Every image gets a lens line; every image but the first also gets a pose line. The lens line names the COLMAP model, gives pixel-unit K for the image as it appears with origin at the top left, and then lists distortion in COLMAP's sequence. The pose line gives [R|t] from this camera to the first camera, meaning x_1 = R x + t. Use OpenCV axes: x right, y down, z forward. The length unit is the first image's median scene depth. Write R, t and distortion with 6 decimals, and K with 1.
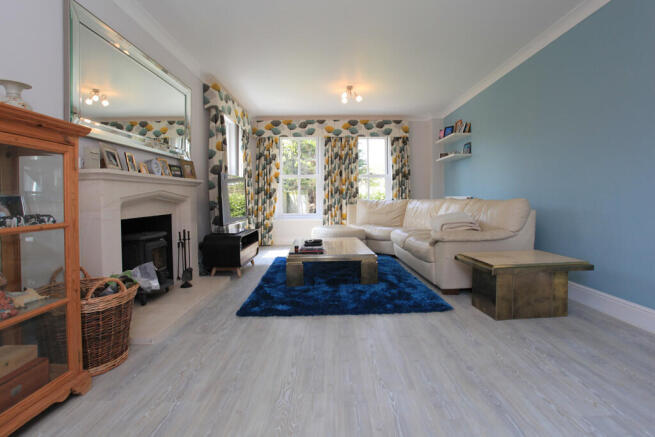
lens RADIAL K [[333.4, 0, 328.6], [0, 333.4, 205.7], [0, 0, 1]] dist [-0.024722, 0.000320]
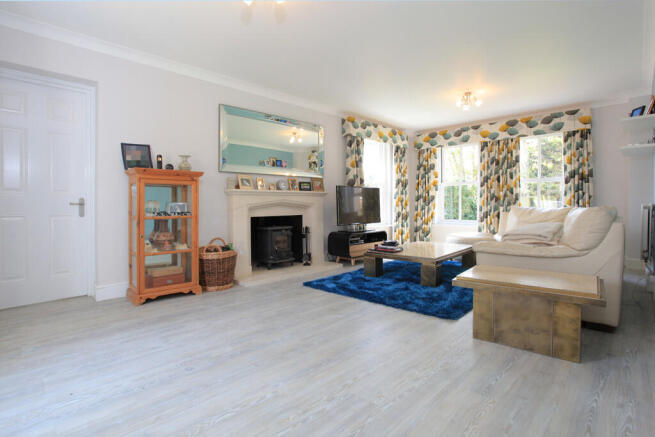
lens RADIAL K [[321.7, 0, 327.5], [0, 321.7, 218.5], [0, 0, 1]] dist [-0.067462, 0.070271]
pose [[0.731124, 0.034420, -0.681376, 0.303502], [-0.018229, 0.999356, 0.030922, -0.003655], [0.682002, -0.010187, 0.731280, 0.011739]]
